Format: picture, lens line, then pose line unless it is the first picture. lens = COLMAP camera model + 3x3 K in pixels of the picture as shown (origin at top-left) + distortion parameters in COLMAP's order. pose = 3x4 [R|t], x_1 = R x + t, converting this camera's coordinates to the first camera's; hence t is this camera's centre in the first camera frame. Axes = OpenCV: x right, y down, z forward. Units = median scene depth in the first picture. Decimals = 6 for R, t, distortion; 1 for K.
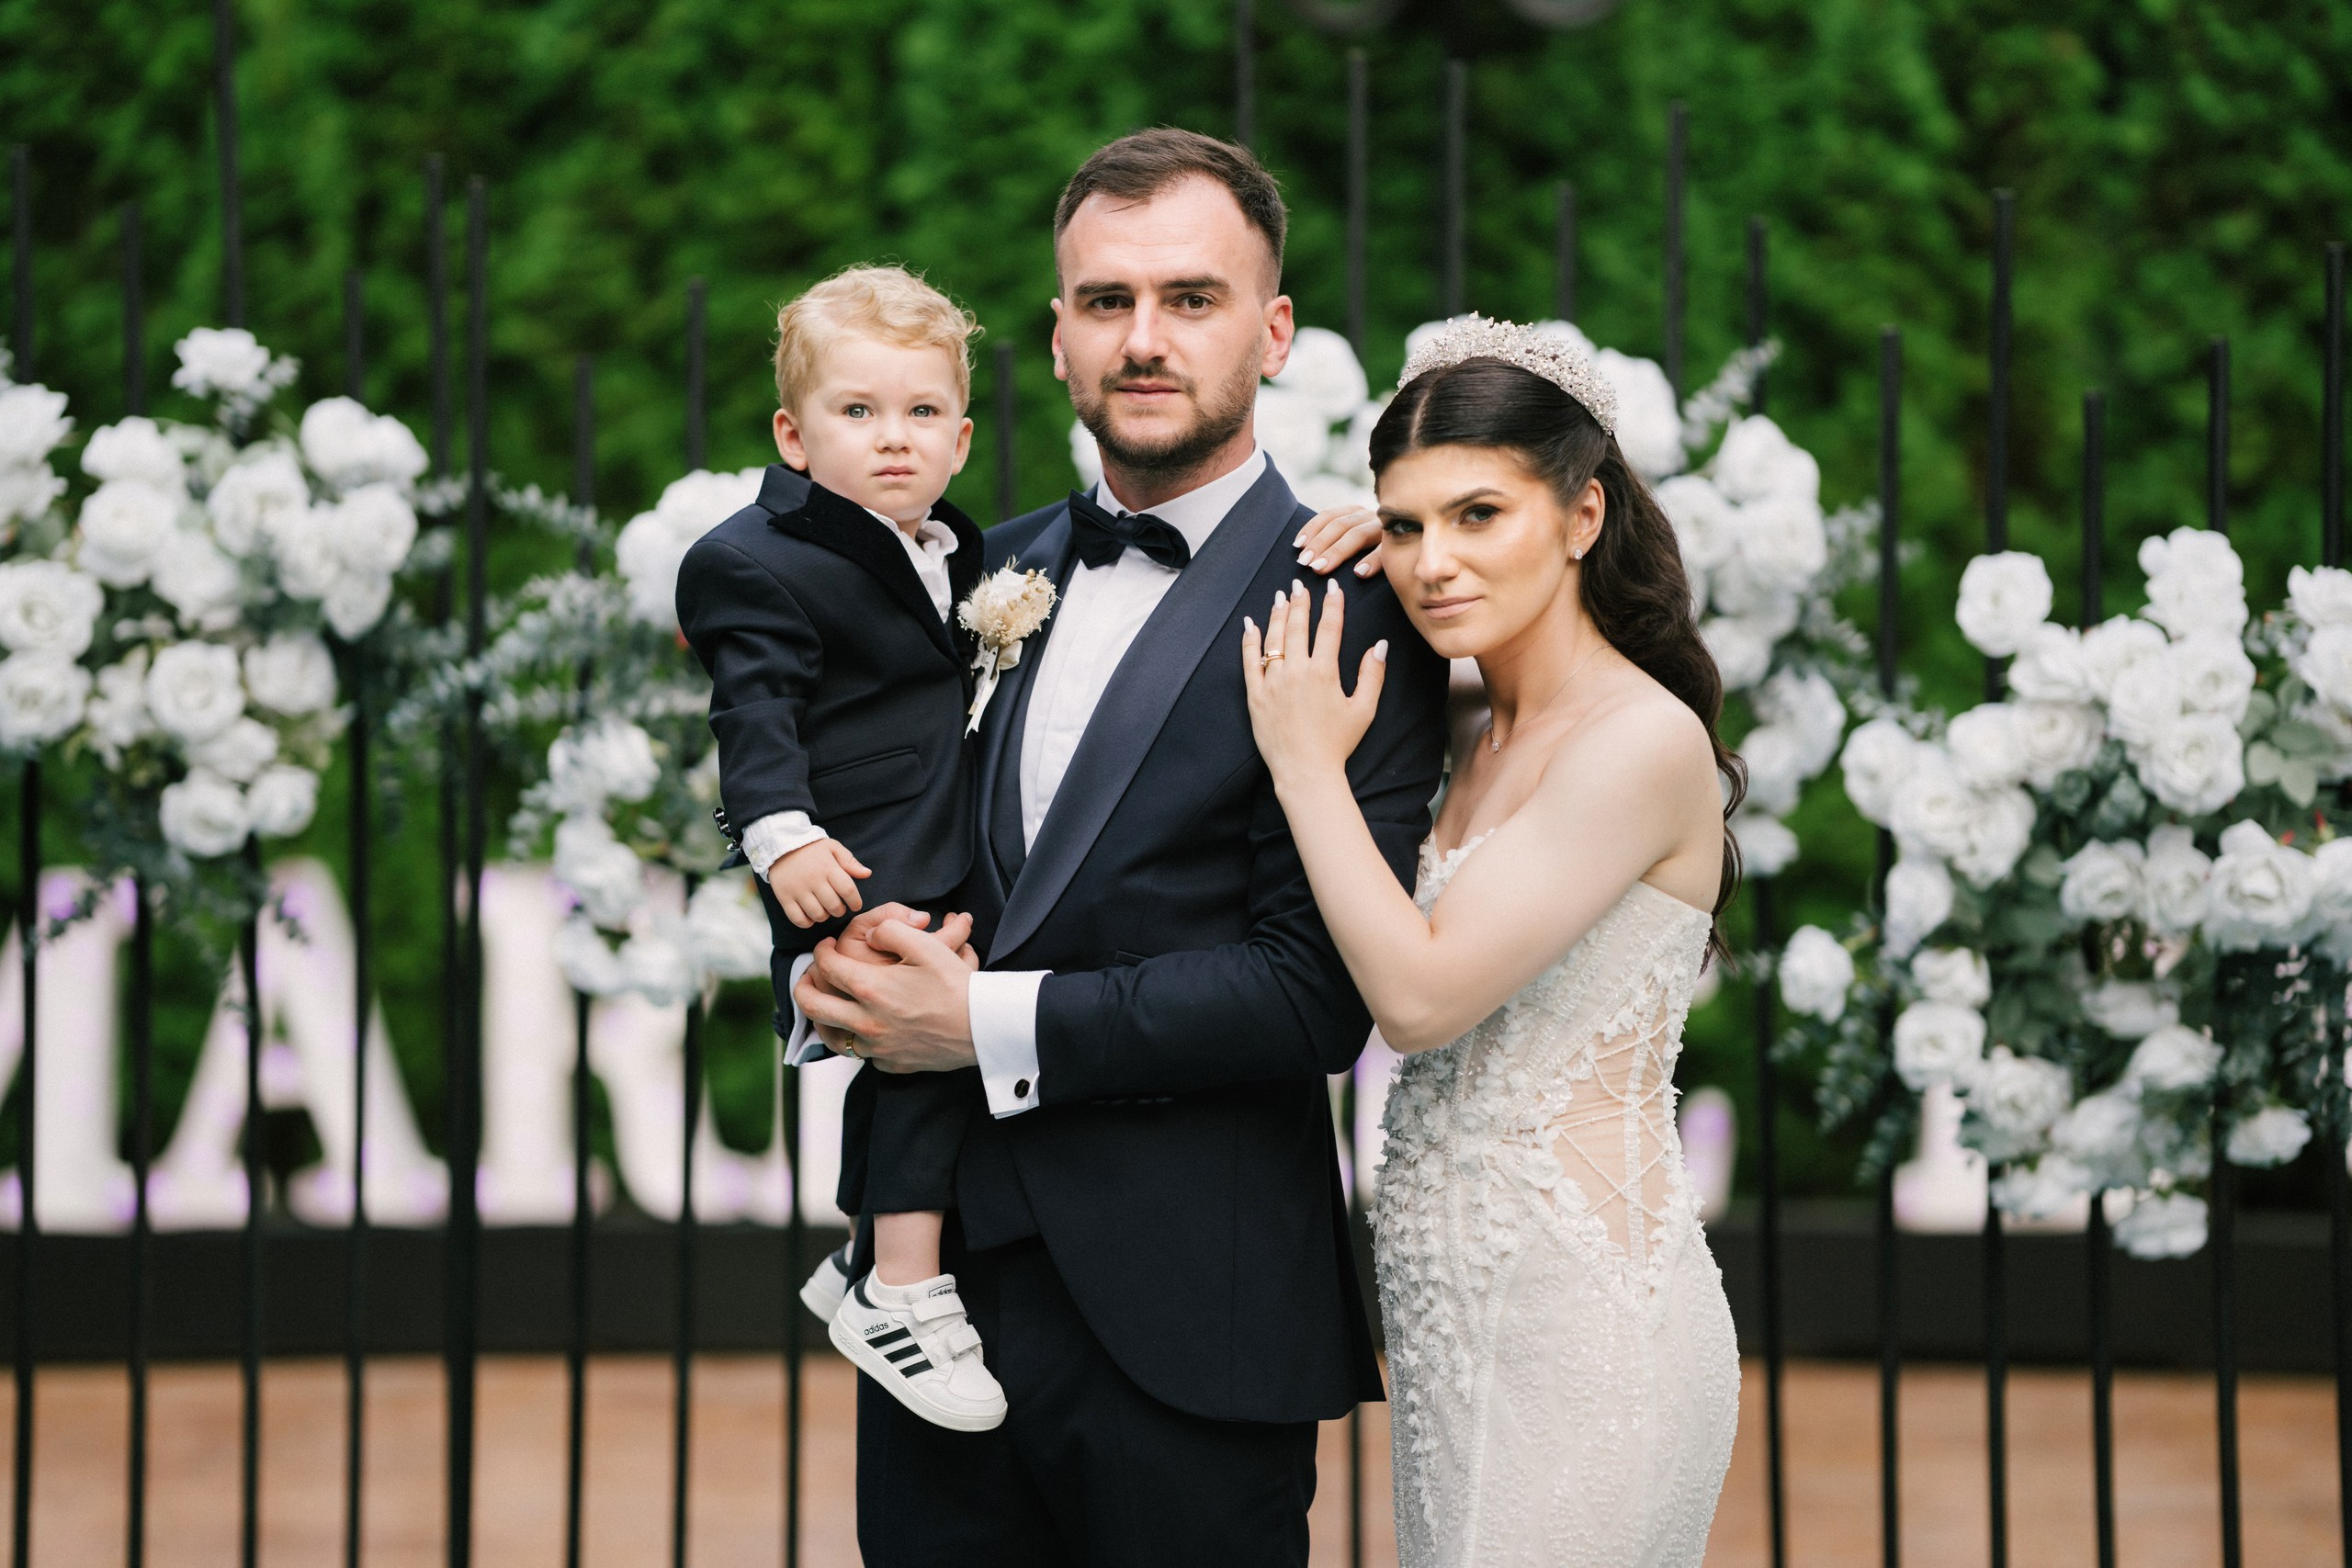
lens RADIAL K [[8398.2, 0, 1220.1], [0, 8398.2, 774.0], [0, 0, 1]] dist [1.901300, 0.000000]
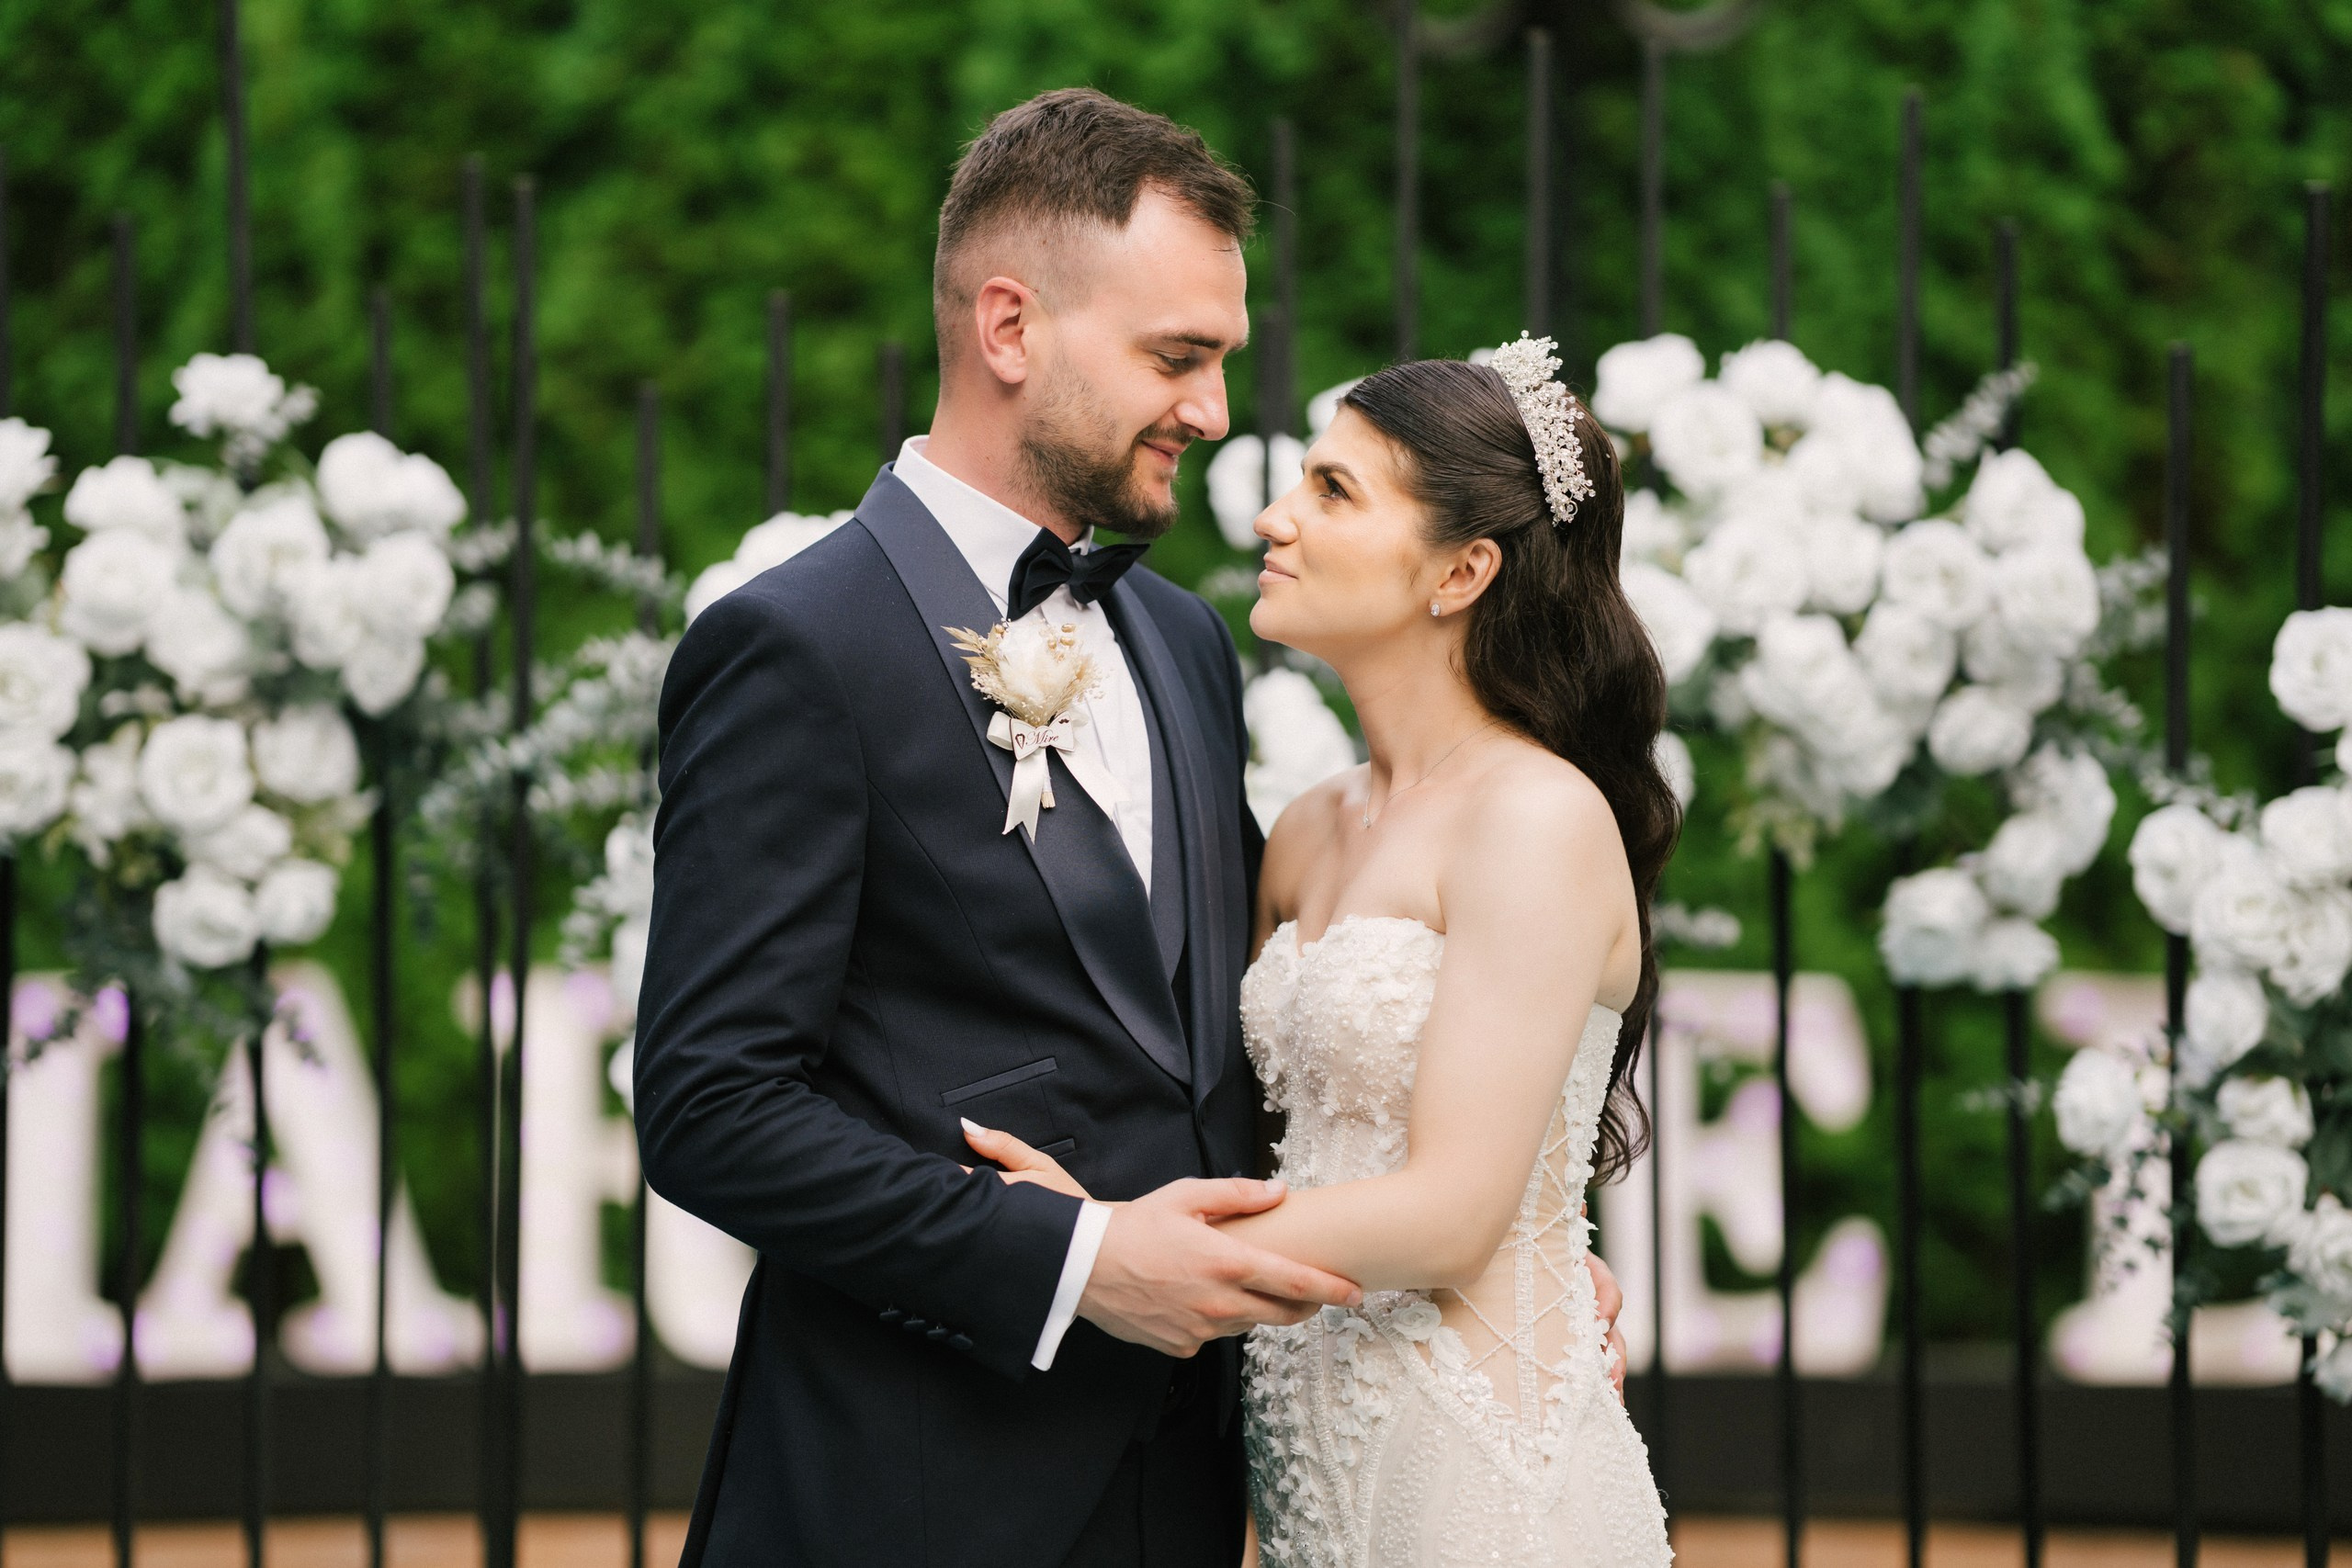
lens RADIAL K [[8398.2, 0, 1180.5], [0, 8398.2, 768.6], [0, 0, 1]] dist [1.901300, 0.000000]
pose [[1.000000, 0.000121, -0.000169, -0.020128], [-0.000123, 0.999944, -0.010623, -0.001044], [0.000168, 0.010623, 0.999944, 0.138817]]
